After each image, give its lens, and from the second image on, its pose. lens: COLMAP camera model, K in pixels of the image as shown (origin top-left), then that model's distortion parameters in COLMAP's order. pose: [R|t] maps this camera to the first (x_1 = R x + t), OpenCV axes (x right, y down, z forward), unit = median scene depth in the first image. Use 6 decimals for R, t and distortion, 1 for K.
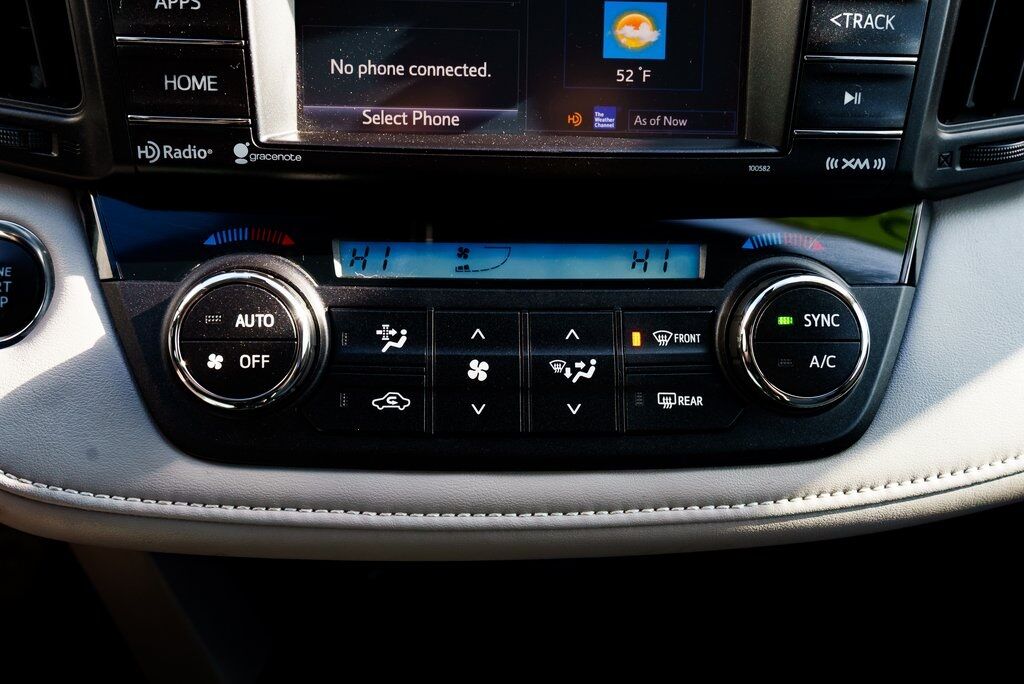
lens RADIAL K [[1042.5, 0, 511.8], [0, 1042.5, 339.2], [0, 0, 1]] dist [0.002516, 0.000000]
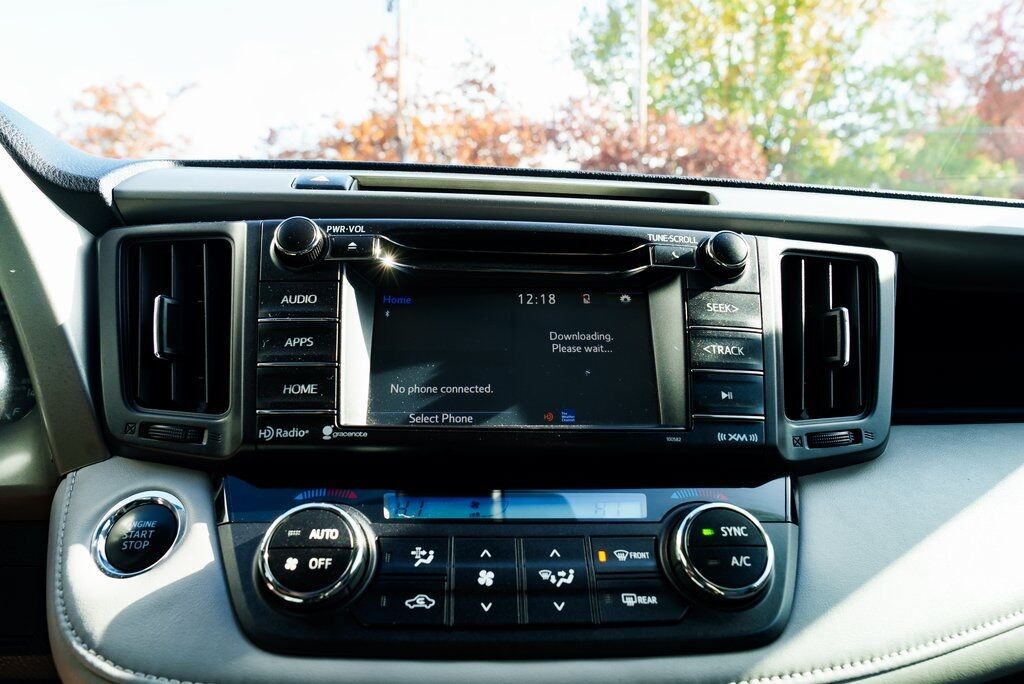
lens RADIAL K [[697.5, 0, 509.6], [0, 697.5, 354.4], [0, 0, 1]] dist [-0.028397, 0.018514]
pose [[0.999599, -0.028228, 0.002155, 0.004195], [0.025086, 0.847877, -0.529599, 0.257929], [0.013122, 0.529441, 0.848246, 0.089450]]
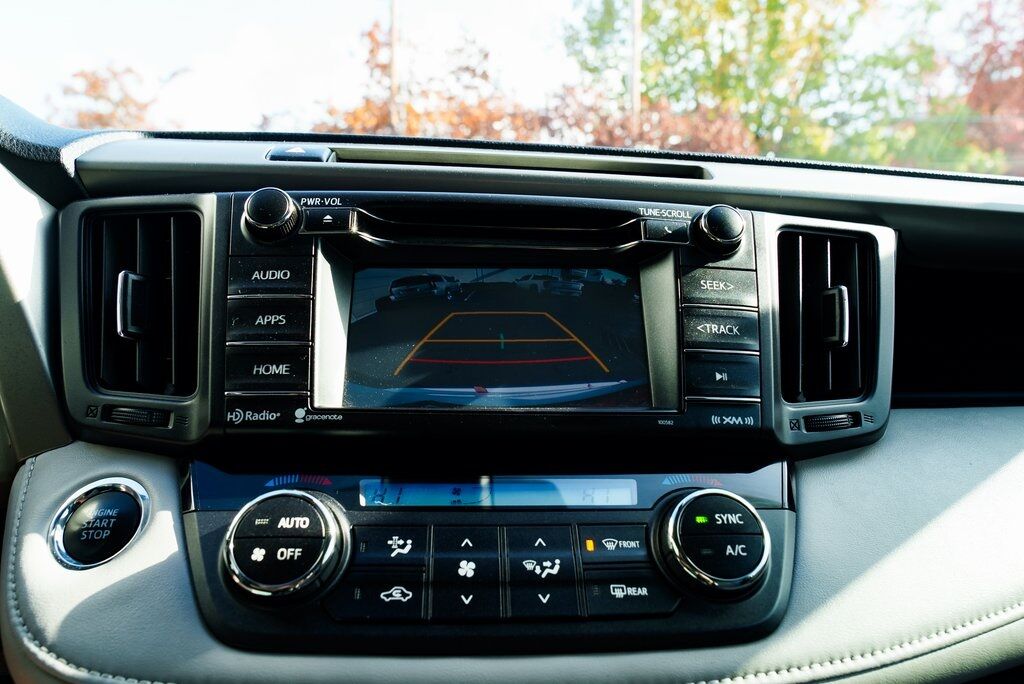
lens RADIAL K [[697.5, 0, 511.4], [0, 697.5, 346.5], [0, 0, 1]] dist [-0.028397, 0.018514]
pose [[0.999508, -0.027735, 0.014650, 0.016766], [0.031301, 0.851885, -0.522792, 0.240586], [0.002020, 0.522993, 0.852334, 0.139540]]
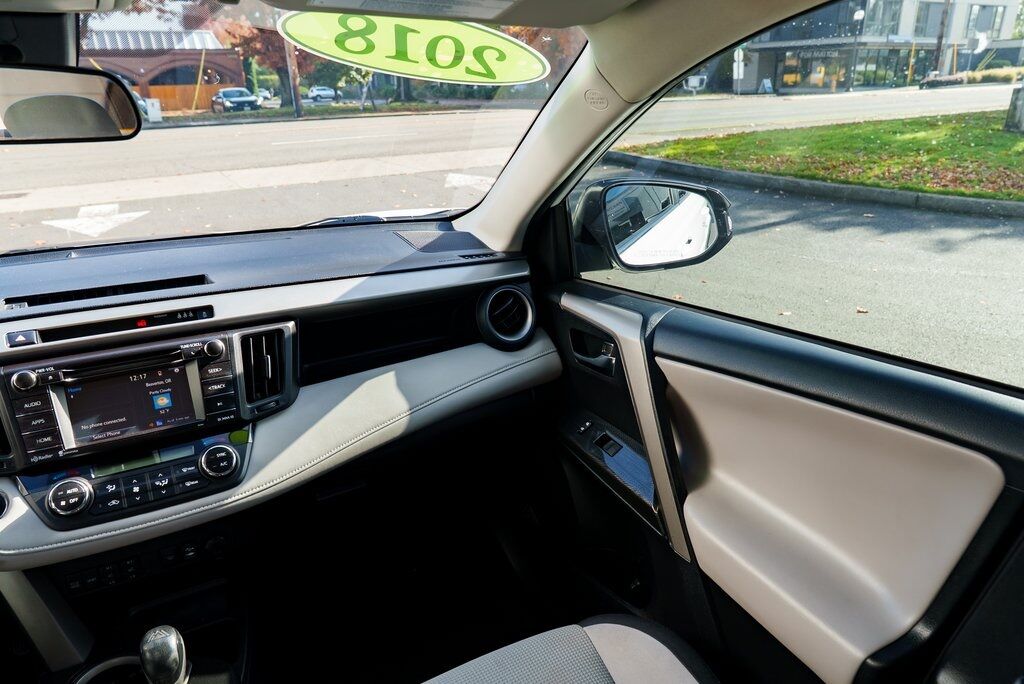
lens RADIAL K [[697.5, 0, 510.1], [0, 697.5, 345.4], [0, 0, 1]] dist [-0.028397, 0.018514]
pose [[0.894490, -0.209090, 0.395182, 0.319397], [0.314929, 0.922066, -0.224975, 0.573111], [-0.317344, 0.325692, 0.890628, -2.027777]]
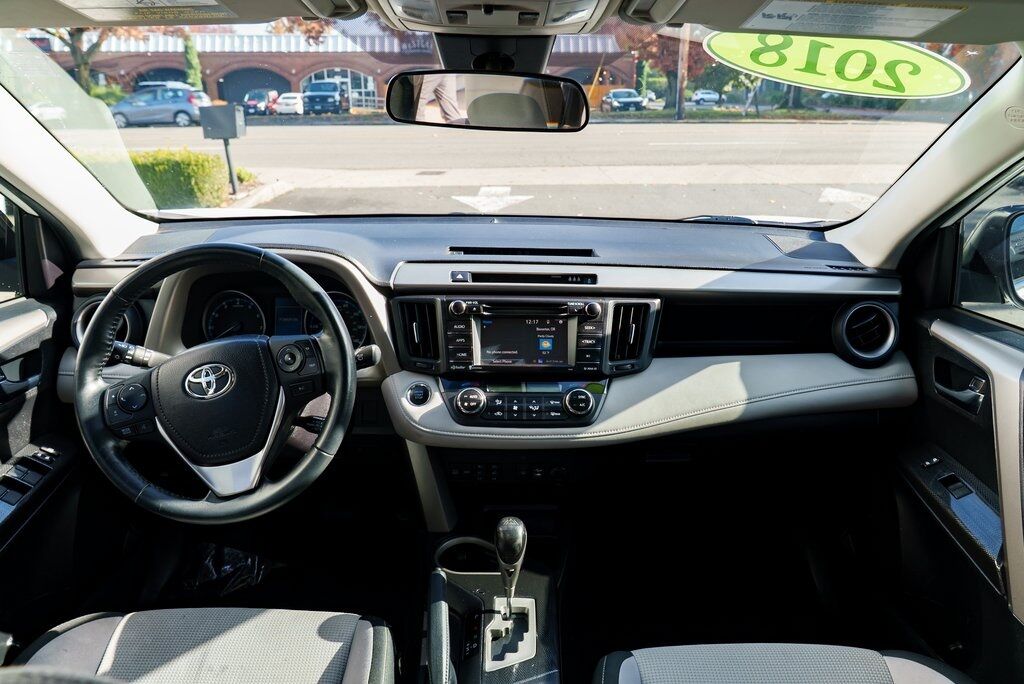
lens RADIAL K [[697.5, 0, 511.3], [0, 697.5, 349.1], [0, 0, 1]] dist [-0.028397, 0.018514]
pose [[0.998249, -0.017240, -0.056582, 0.145315], [-0.000510, 0.954041, -0.299675, 0.772649], [0.059148, 0.299179, 0.952362, -2.323324]]
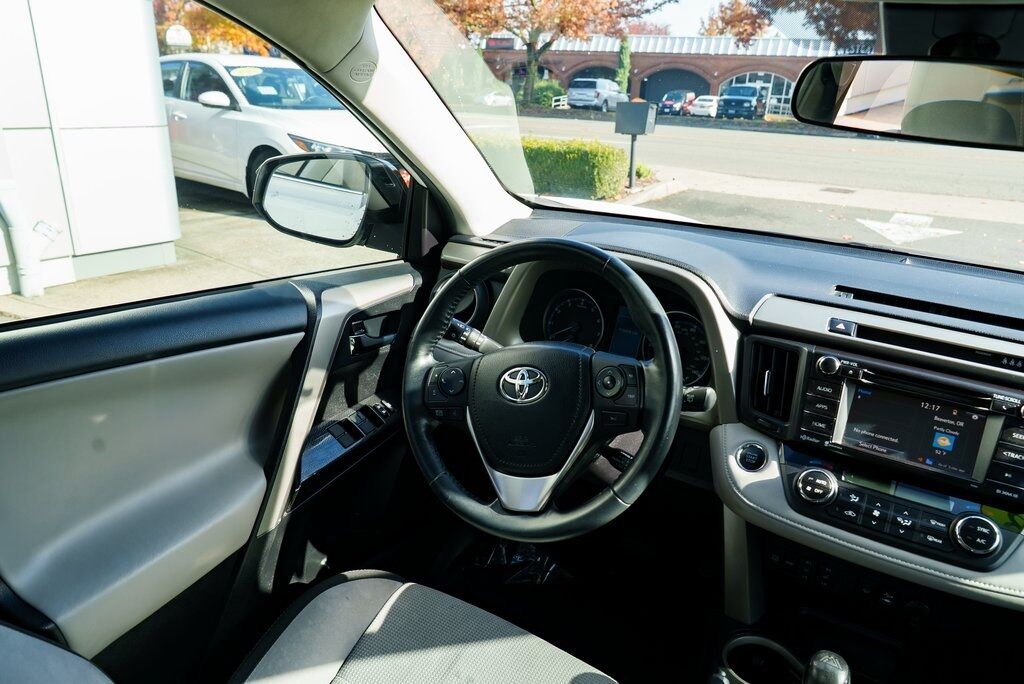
lens RADIAL K [[697.5, 0, 510.5], [0, 697.5, 347.8], [0, 0, 1]] dist [-0.028397, 0.018514]
pose [[0.825658, 0.200436, -0.527366, 0.077510], [-0.356931, 0.909487, -0.213151, 0.496270], [0.436910, 0.364223, 0.822467, -1.895419]]
